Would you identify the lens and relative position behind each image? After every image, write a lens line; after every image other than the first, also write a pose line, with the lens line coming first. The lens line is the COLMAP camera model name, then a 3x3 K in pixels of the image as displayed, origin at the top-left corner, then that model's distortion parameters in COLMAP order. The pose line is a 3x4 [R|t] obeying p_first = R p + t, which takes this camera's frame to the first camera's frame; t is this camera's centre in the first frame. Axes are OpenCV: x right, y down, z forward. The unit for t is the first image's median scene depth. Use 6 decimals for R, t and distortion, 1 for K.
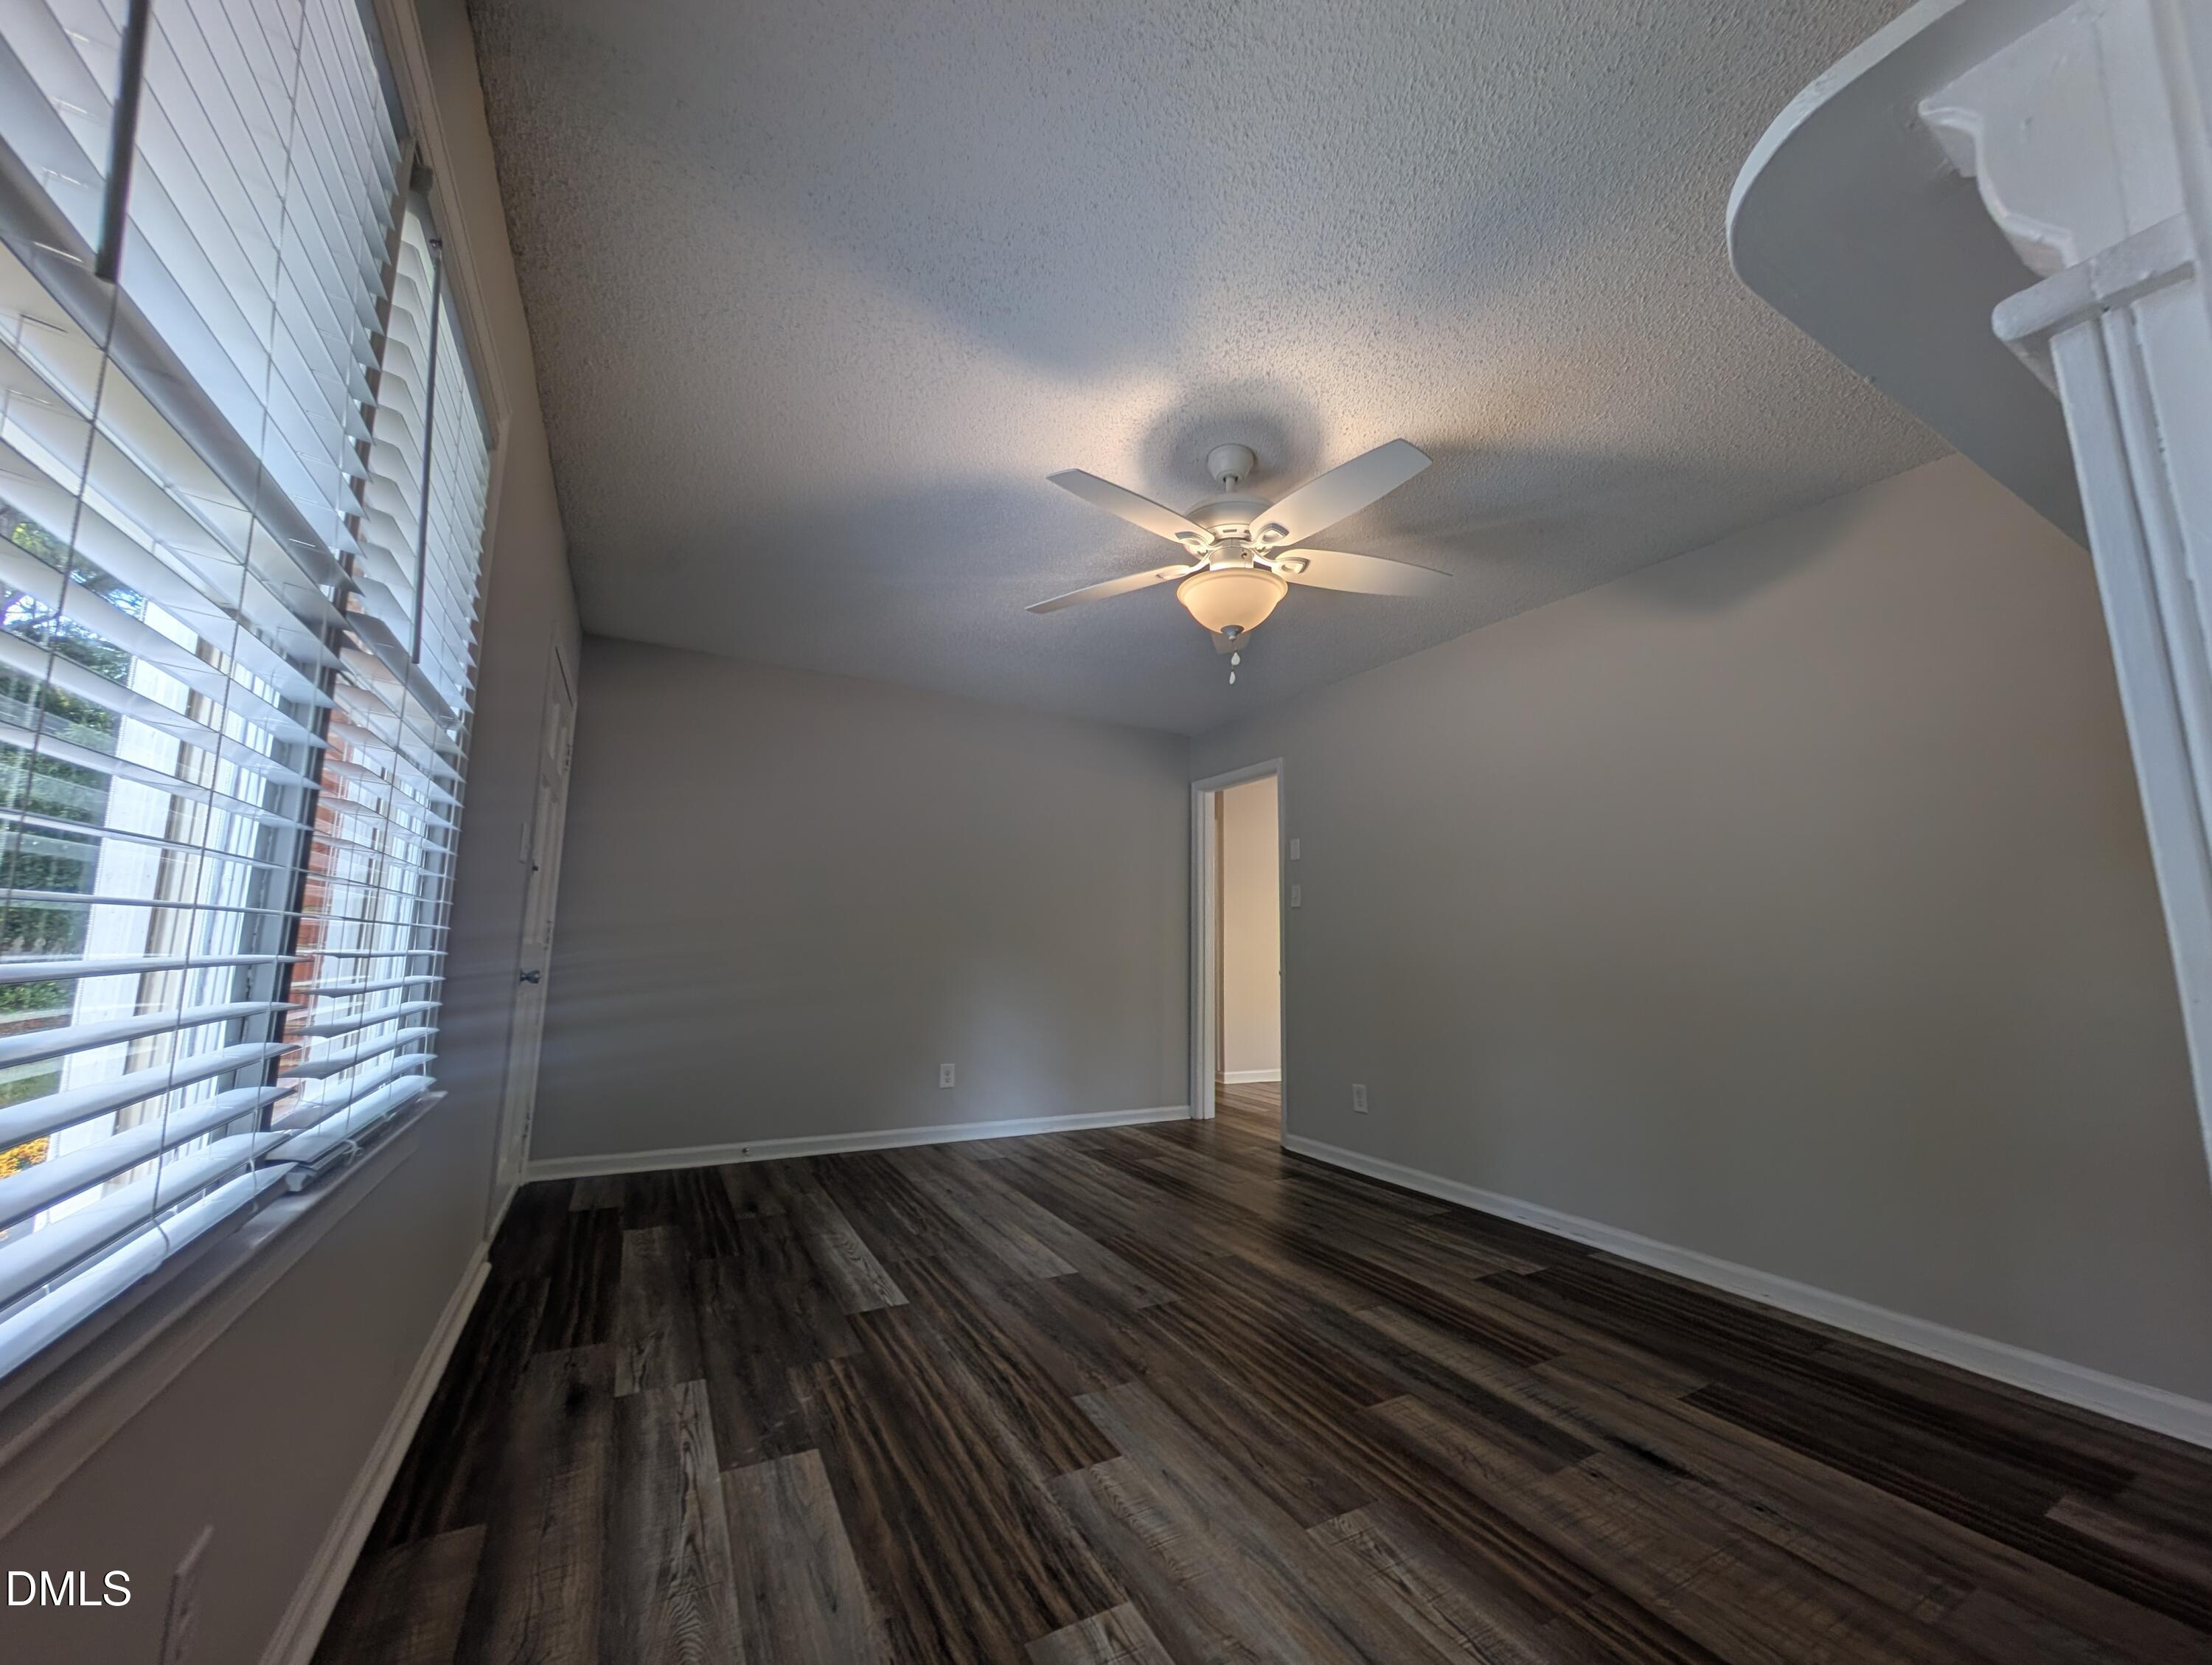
lens RADIAL K [[836.0, 0, 1105.4], [0, 836.0, 838.7], [0, 0, 1]] dist [0.000674, 0.000117]
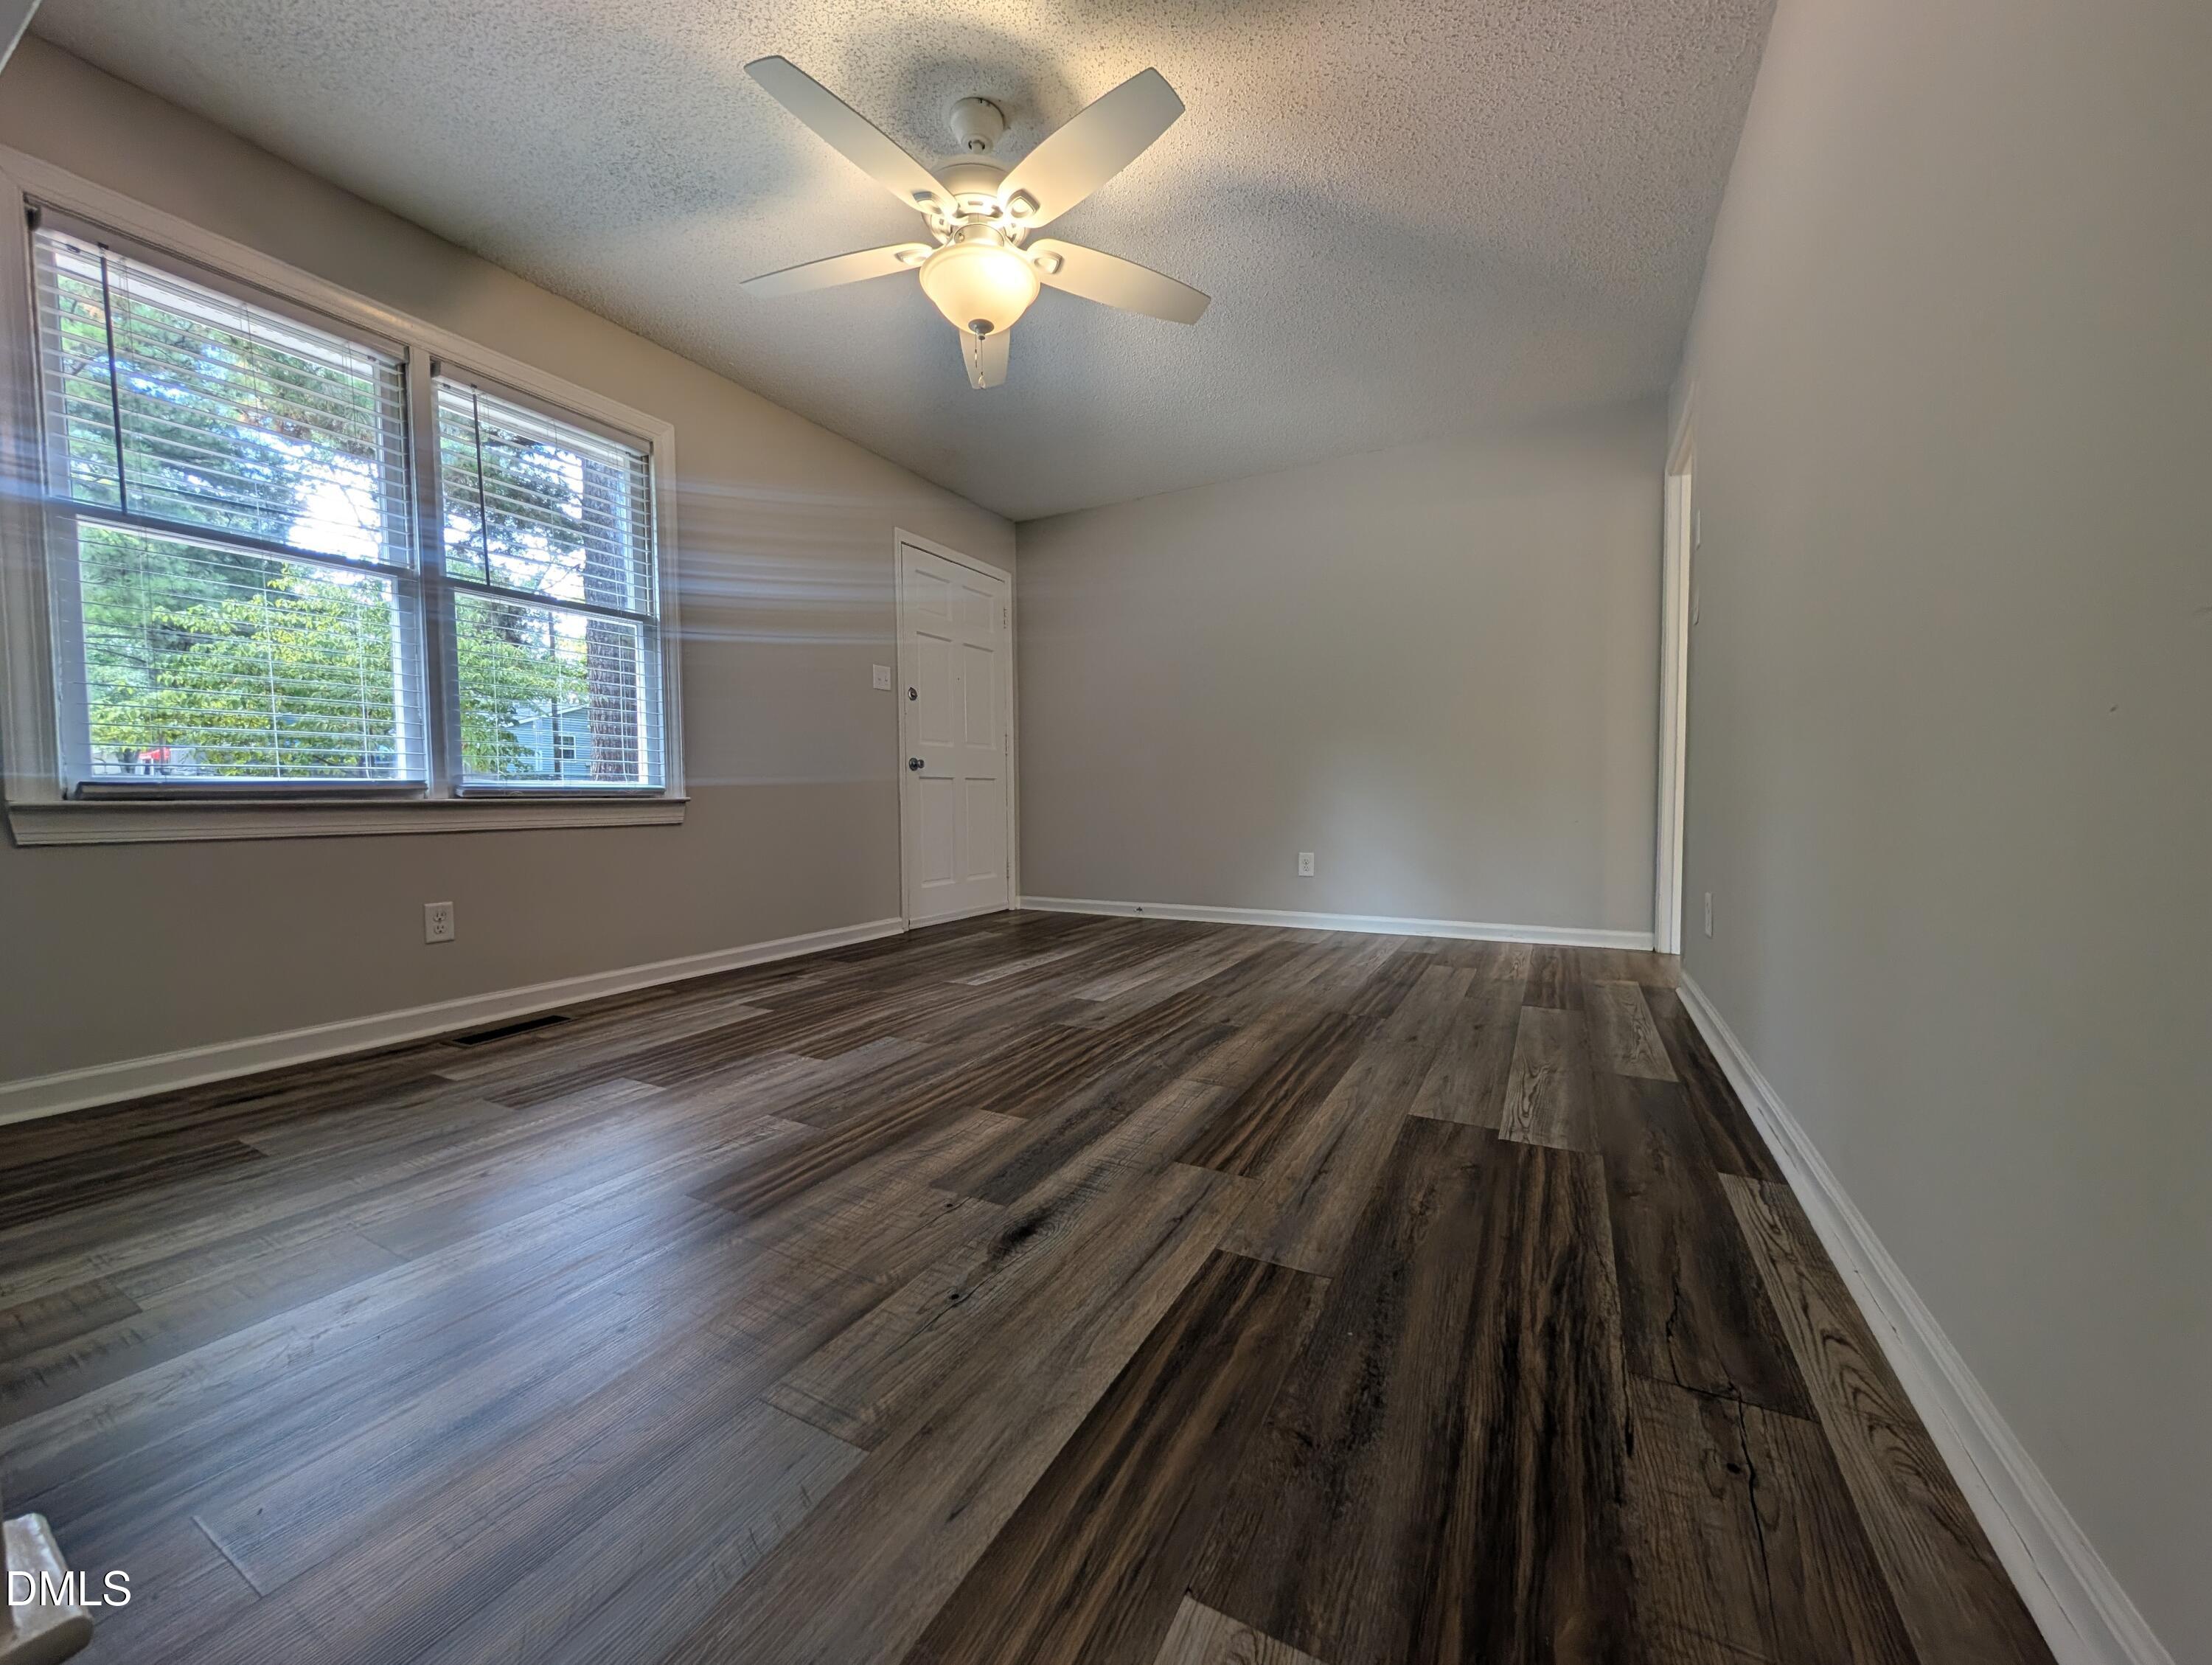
lens RADIAL K [[836.0, 0, 1105.4], [0, 836.0, 838.7], [0, 0, 1]] dist [0.000674, 0.000117]
pose [[0.536335, 0.017006, -0.843834, 1.096521], [0.131269, 0.985950, 0.103303, 0.246637], [0.833735, -0.166175, 0.526567, 0.580143]]
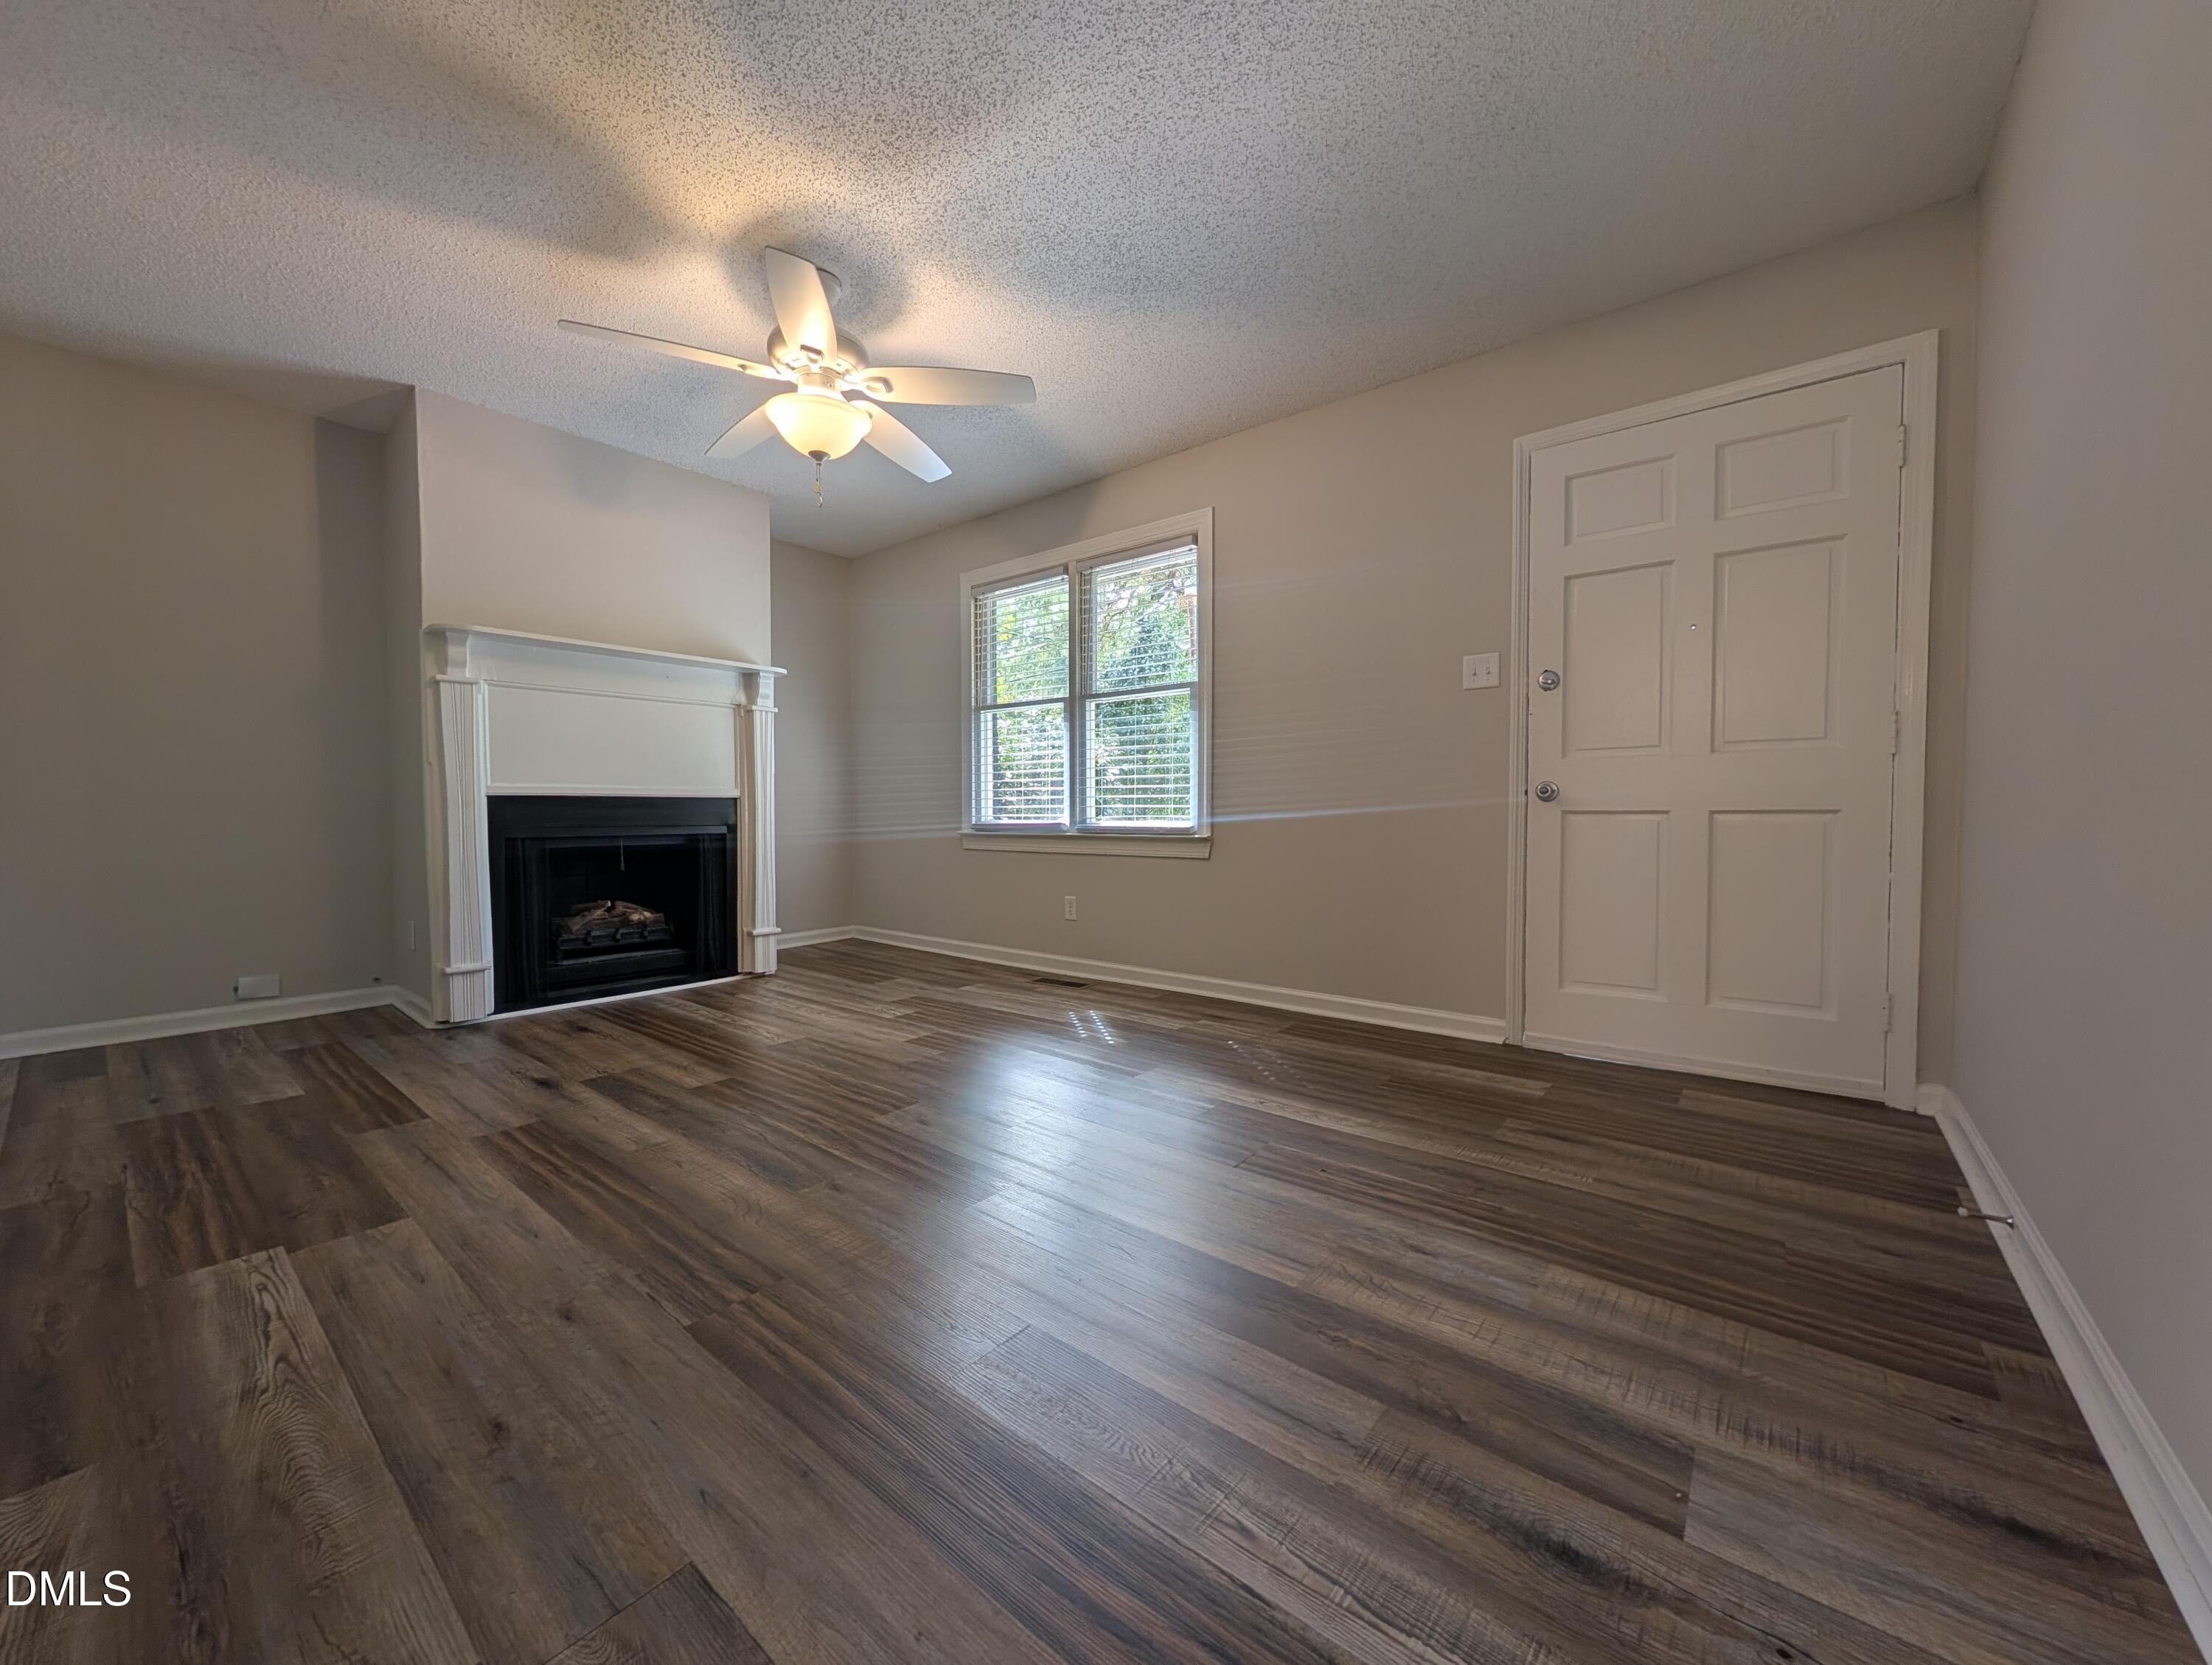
lens RADIAL K [[836.0, 0, 1105.4], [0, 836.0, 838.7], [0, 0, 1]] dist [0.000674, 0.000117]
pose [[-0.928053, -0.004029, -0.372427, 0.227592], [0.034462, 0.994723, -0.096638, 0.393881], [0.370851, -0.102519, -0.923017, 2.264495]]
